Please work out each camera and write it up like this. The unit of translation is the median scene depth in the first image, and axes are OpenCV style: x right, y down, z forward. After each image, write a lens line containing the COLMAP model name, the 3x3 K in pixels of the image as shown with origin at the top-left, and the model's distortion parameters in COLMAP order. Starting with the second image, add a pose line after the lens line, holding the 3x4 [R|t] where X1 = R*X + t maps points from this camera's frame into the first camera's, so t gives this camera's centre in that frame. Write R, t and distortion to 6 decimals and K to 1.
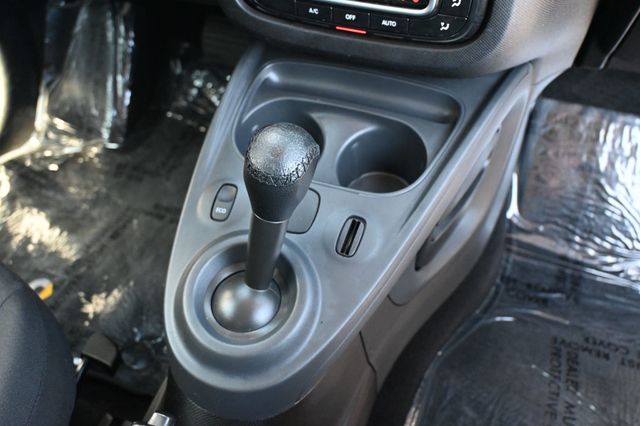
lens RADIAL K [[609.5, 0, 313.8], [0, 609.5, 228.5], [0, 0, 1]] dist [-0.018081, 0.000000]
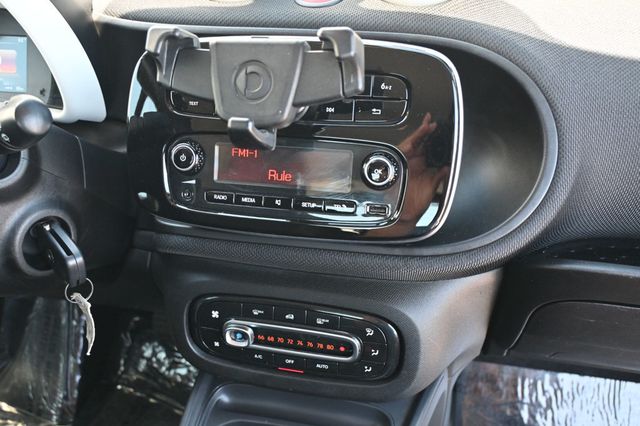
lens RADIAL K [[609.5, 0, 316.5], [0, 609.5, 216.6], [0, 0, 1]] dist [-0.018081, 0.000000]
pose [[0.992488, -0.054283, 0.109639, -0.001806], [0.087169, 0.942581, -0.322403, -0.126163], [-0.085842, 0.329538, 0.940232, -0.125128]]
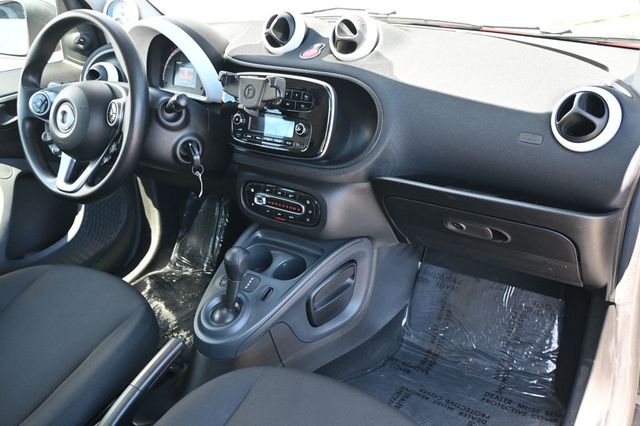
lens RADIAL K [[609.5, 0, 317.3], [0, 609.5, 218.4], [0, 0, 1]] dist [-0.018081, 0.000000]
pose [[0.972963, 0.070603, -0.219905, 0.458974], [-0.136065, 0.944583, -0.298746, 0.254969], [0.186626, 0.320590, 0.928651, -0.827028]]
